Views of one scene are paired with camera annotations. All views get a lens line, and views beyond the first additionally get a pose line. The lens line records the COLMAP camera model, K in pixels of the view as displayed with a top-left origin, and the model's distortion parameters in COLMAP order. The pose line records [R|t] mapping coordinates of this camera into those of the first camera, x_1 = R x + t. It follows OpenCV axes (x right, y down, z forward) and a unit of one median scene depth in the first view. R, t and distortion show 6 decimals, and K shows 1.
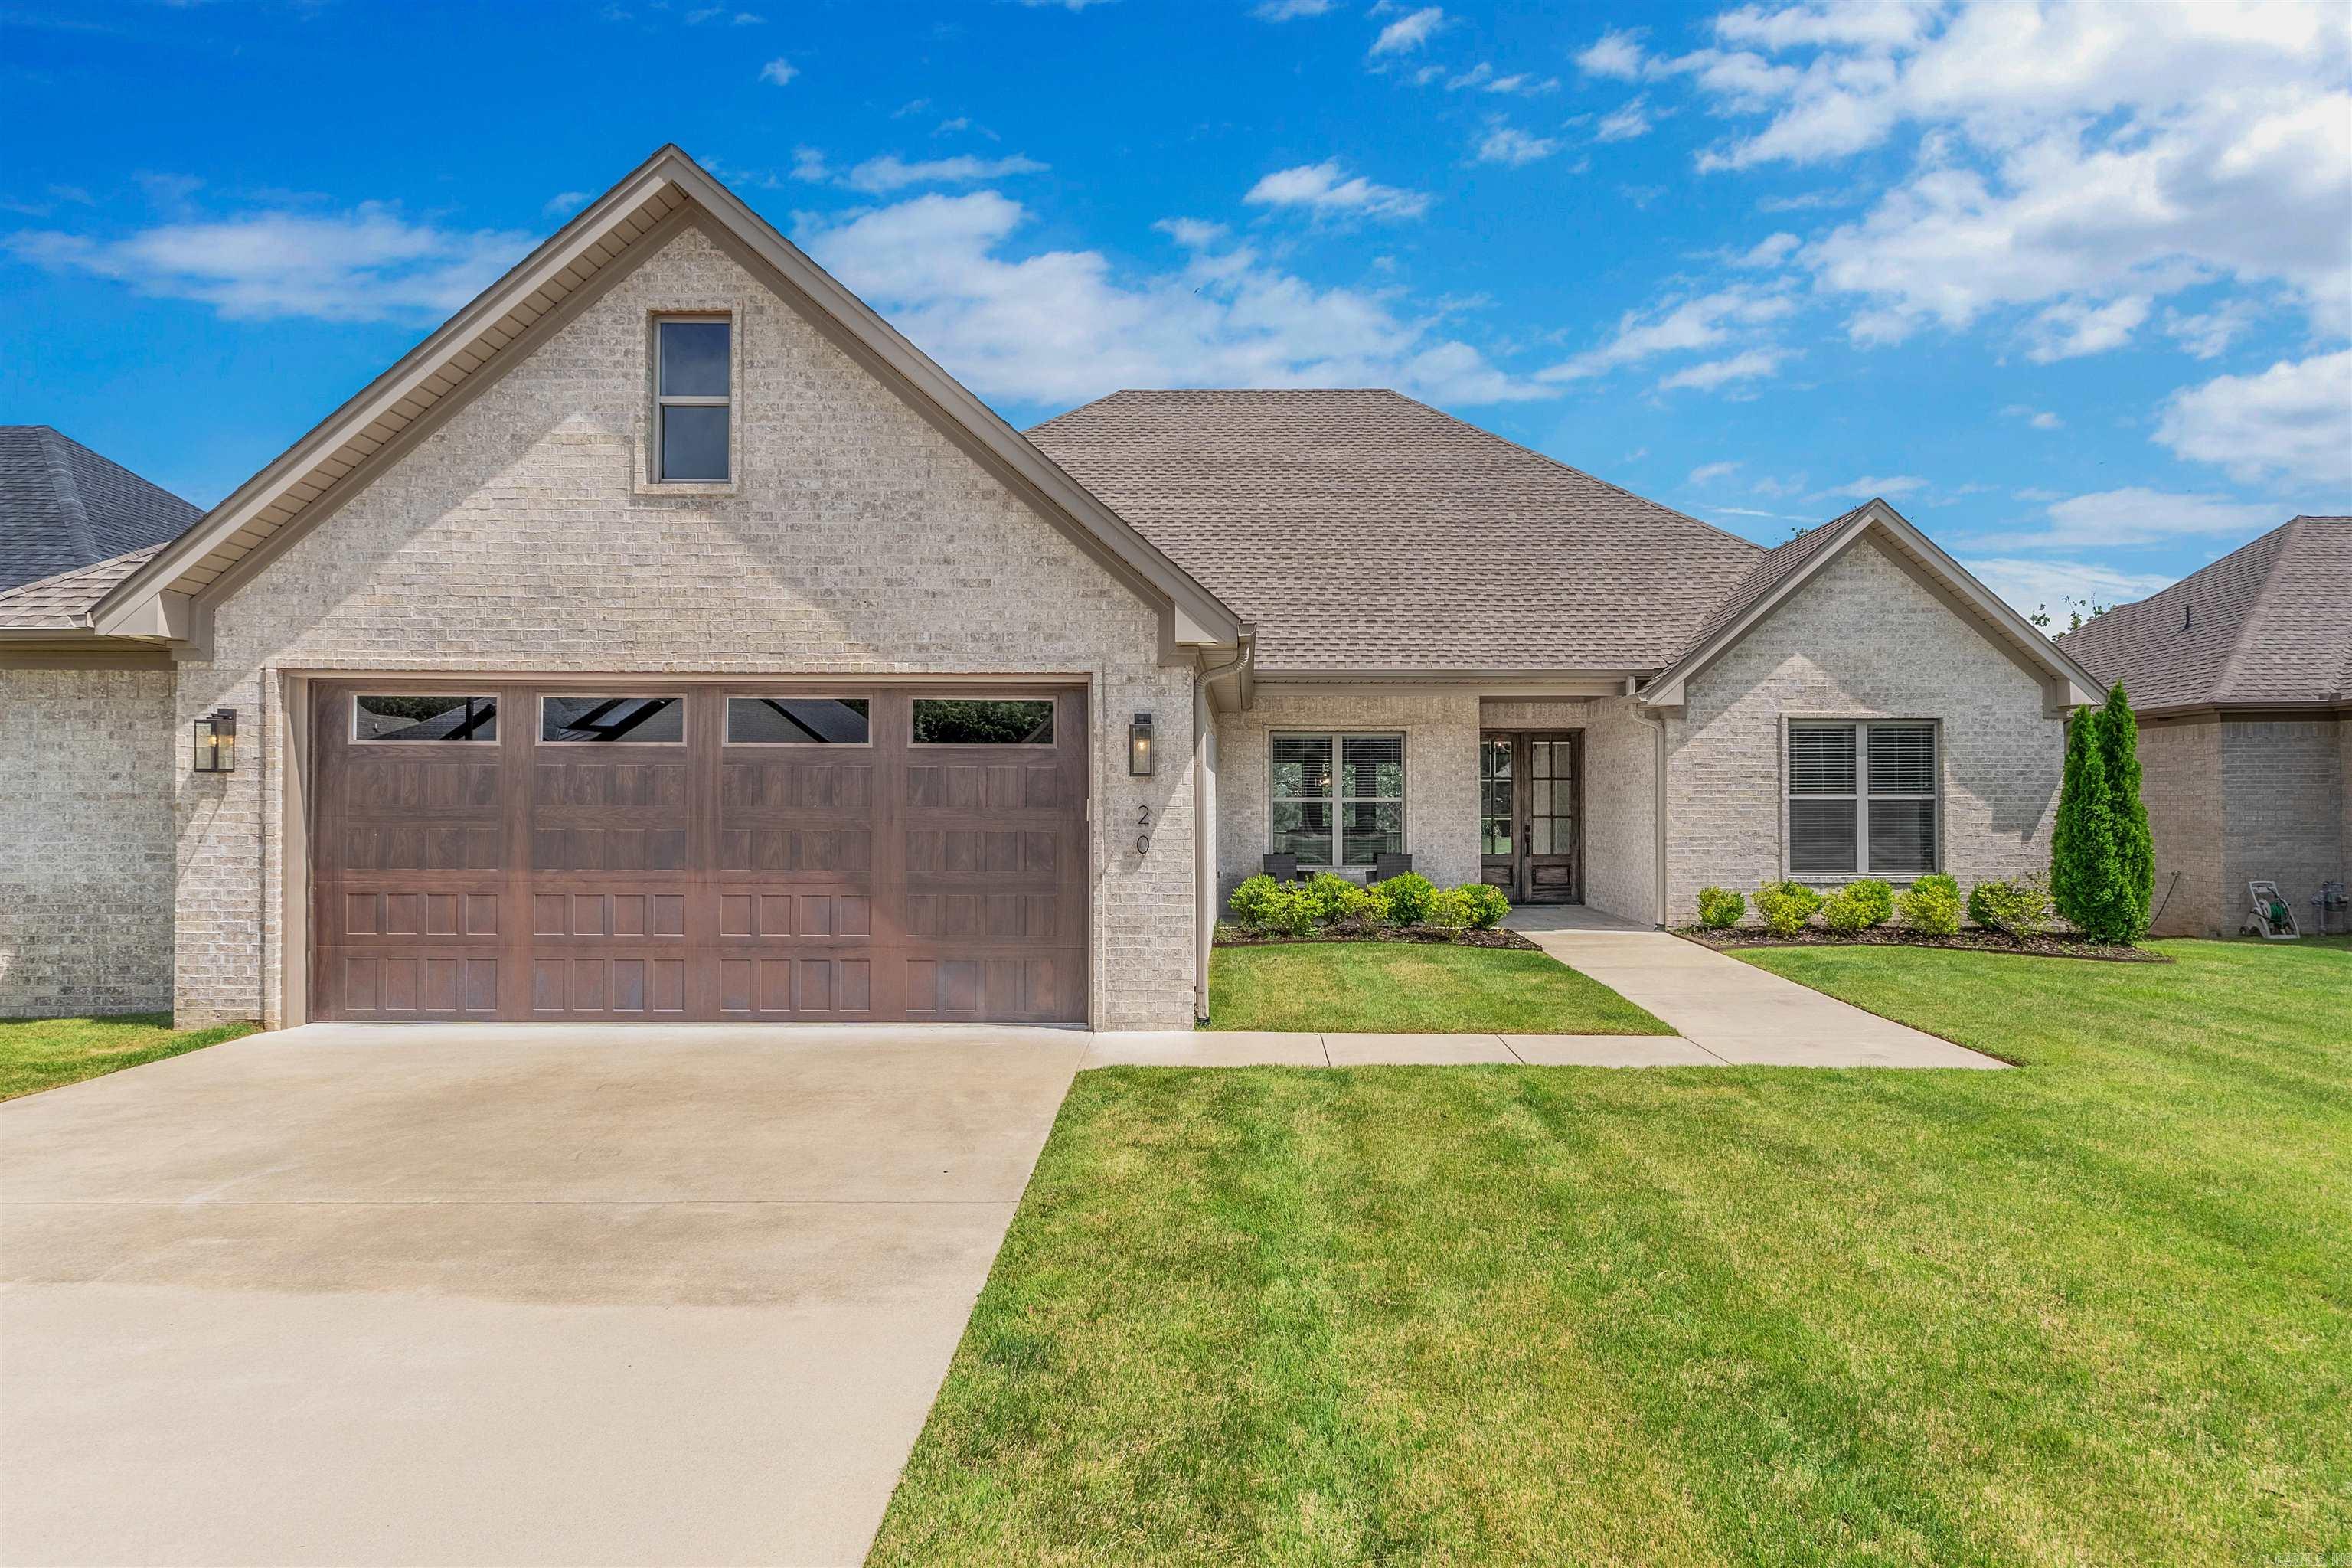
lens RADIAL K [[1371.9, 0, 1176.7], [0, 1371.9, 788.5], [0, 0, 1]] dist [-0.003298, -0.000294]
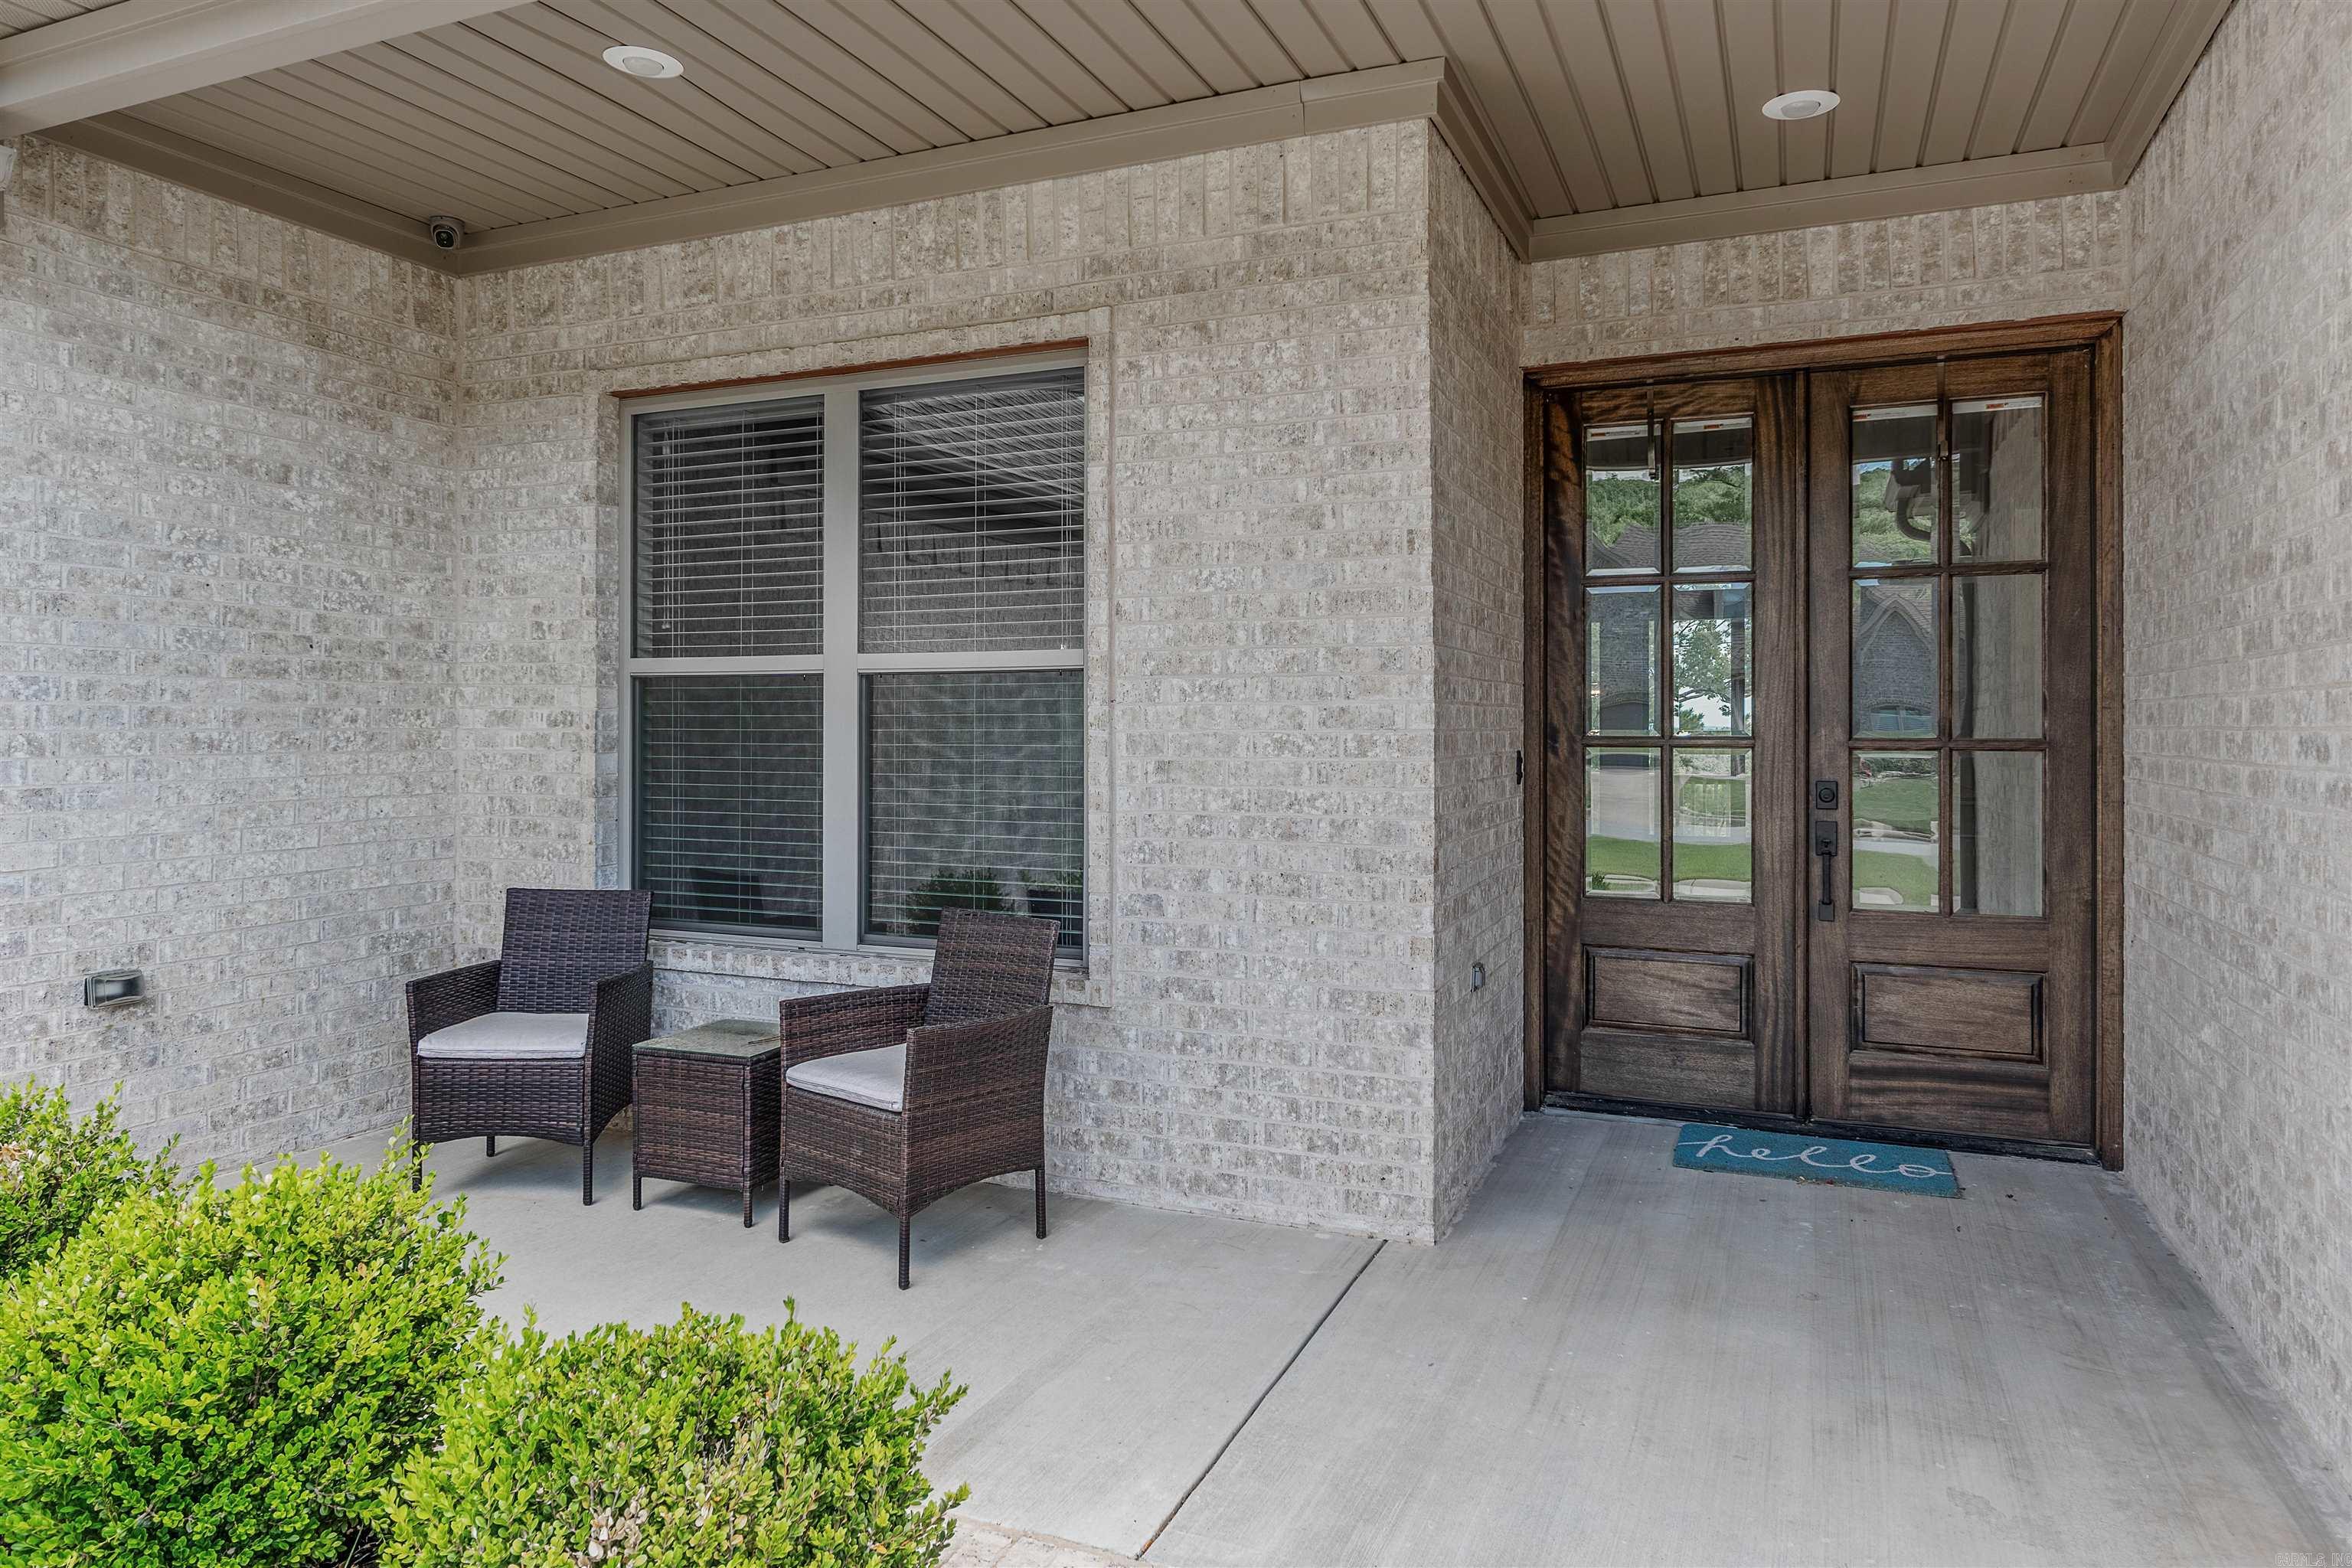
lens RADIAL K [[1477.2, 0, 1171.7], [0, 1477.2, 767.2], [0, 0, 1]] dist [0.007363, 0.001122]
pose [[0.920424, 0.014726, -0.390645, 0.252467], [0.000864, 0.999211, 0.039704, 0.014854], [0.390921, -0.036882, 0.919685, 0.739147]]
